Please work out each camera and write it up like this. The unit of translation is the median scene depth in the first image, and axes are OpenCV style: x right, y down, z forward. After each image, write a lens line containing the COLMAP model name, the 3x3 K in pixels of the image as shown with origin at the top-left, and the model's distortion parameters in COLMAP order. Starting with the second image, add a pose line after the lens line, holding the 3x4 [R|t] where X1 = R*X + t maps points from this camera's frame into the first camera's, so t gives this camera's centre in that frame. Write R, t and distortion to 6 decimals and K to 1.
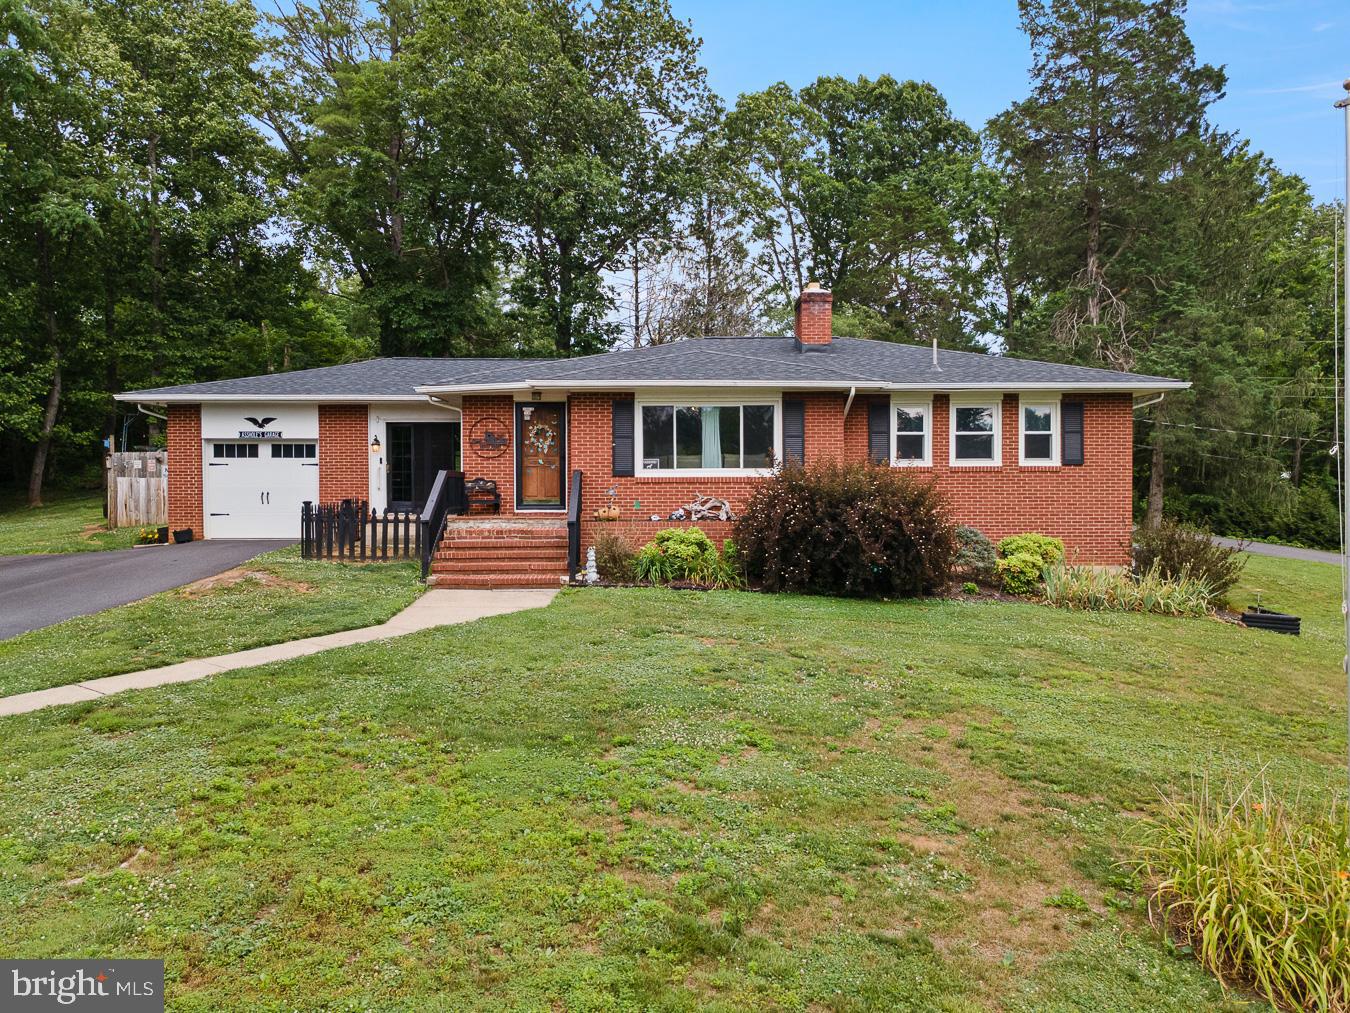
lens RADIAL K [[1001.7, 0, 675.0], [0, 1001.7, 506.5], [0, 0, 1]] dist [0.001818, 0.000355]
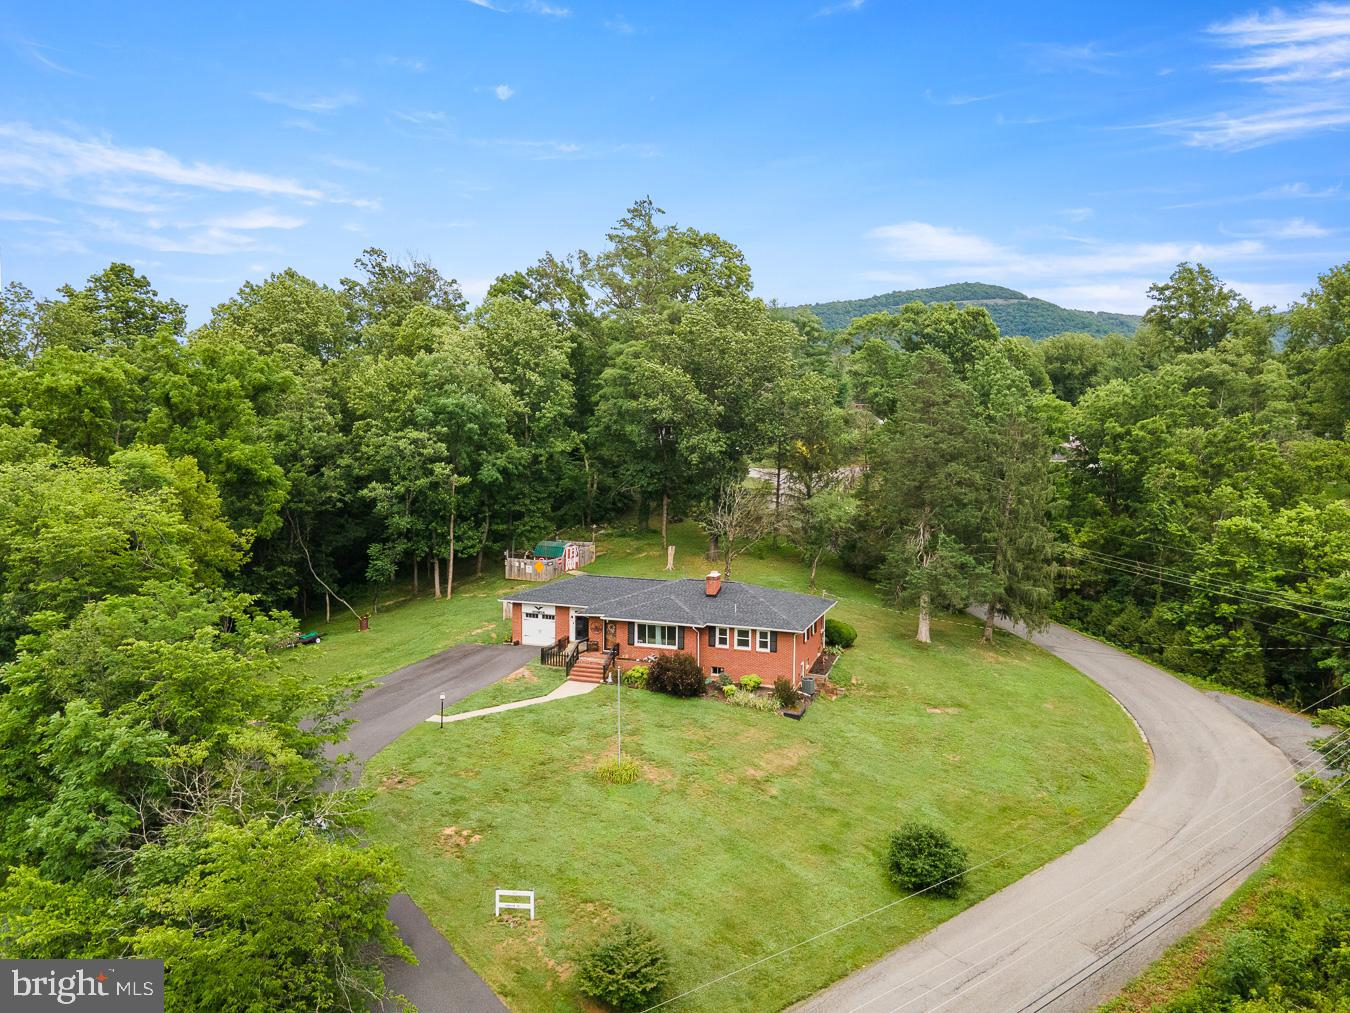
lens RADIAL K [[1001.7, 0, 675.0], [0, 1001.7, 506.5], [0, 0, 1]] dist [0.001818, 0.000355]
pose [[0.928463, 0.043092, -0.368917, 1.240118], [-0.011172, 0.996038, 0.088229, -0.754229], [0.371257, -0.077796, 0.925265, -1.888991]]
